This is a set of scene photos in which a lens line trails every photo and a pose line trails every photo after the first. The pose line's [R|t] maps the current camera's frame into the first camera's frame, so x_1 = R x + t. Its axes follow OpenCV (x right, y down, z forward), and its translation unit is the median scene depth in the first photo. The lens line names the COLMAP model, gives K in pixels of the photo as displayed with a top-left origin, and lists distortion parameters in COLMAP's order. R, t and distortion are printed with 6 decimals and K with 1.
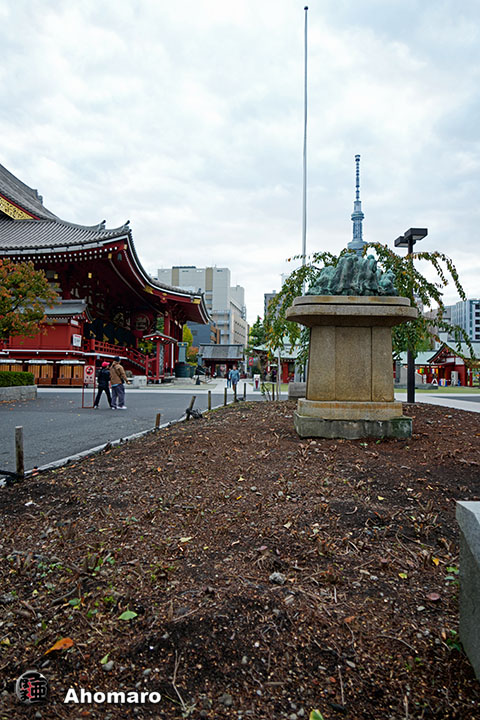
lens RADIAL K [[499.8, 0, 240.0], [0, 499.8, 360.0], [0, 0, 1]] dist [-0.039644, -0.003043]
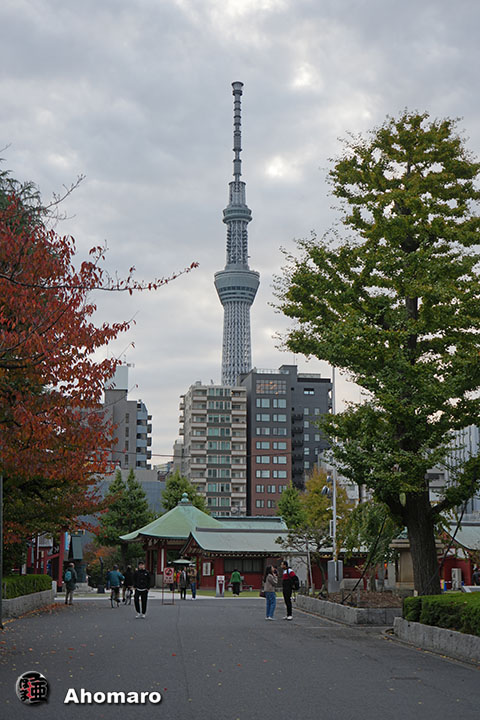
lens RADIAL K [[1203.2, 0, 240.0], [0, 1203.2, 360.0], [0, 0, 1]] dist [0.003771, -0.003461]
pose [[0.972704, 0.027072, 0.230463, -1.209904], [0.008309, 0.988470, -0.151185, -0.063079], [-0.231899, 0.148974, 0.961265, -2.776722]]
